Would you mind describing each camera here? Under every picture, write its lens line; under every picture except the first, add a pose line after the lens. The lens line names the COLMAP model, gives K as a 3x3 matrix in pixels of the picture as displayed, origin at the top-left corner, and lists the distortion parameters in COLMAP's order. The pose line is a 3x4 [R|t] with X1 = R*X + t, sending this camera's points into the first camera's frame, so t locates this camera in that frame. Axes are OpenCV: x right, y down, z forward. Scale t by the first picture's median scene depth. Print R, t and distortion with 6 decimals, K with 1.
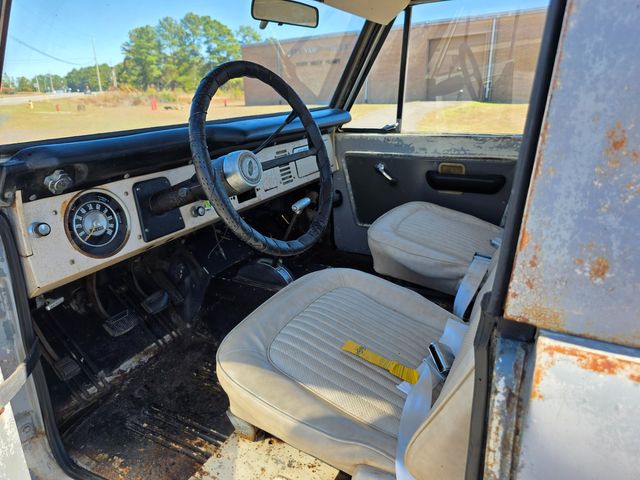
lens RADIAL K [[433.0, 0, 322.8], [0, 433.0, 250.8], [0, 0, 1]] dist [0.045761, -0.030286]
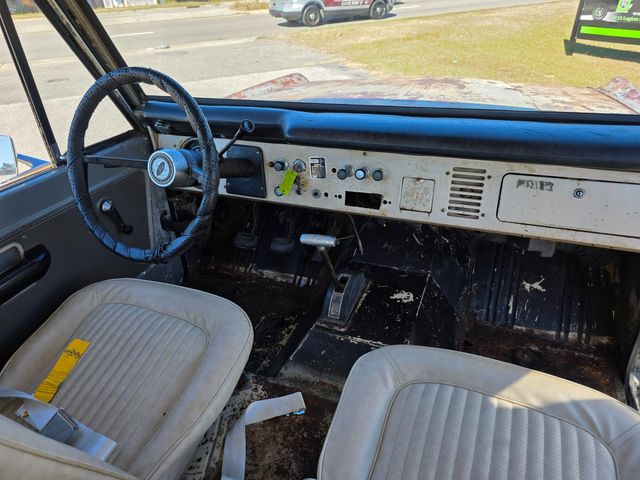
lens RADIAL K [[433.0, 0, 322.8], [0, 433.0, 250.8], [0, 0, 1]] dist [0.045761, -0.030286]
pose [[0.099942, 0.542831, -0.833874, 0.546455], [-0.308928, 0.813581, 0.492595, -0.429931], [0.945820, 0.208376, 0.249007, 0.744438]]
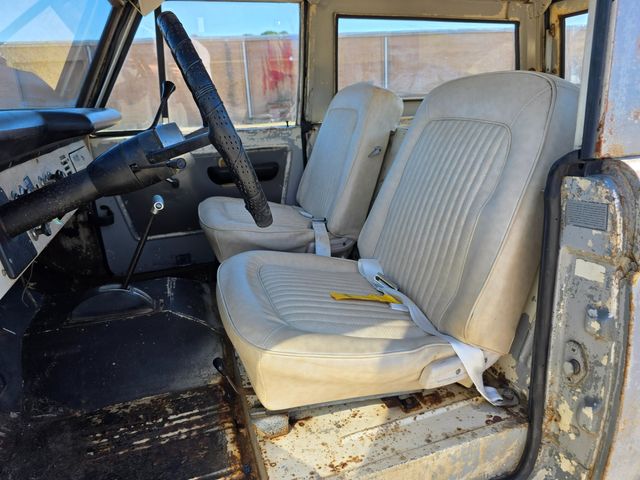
lens RADIAL K [[433.0, 0, 322.8], [0, 433.0, 250.8], [0, 0, 1]] dist [0.045761, -0.030286]
pose [[0.679938, -0.241184, 0.692470, -0.406758], [0.282990, 0.957508, 0.055626, 0.026693], [-0.676462, 0.158140, 0.719299, 0.149223]]
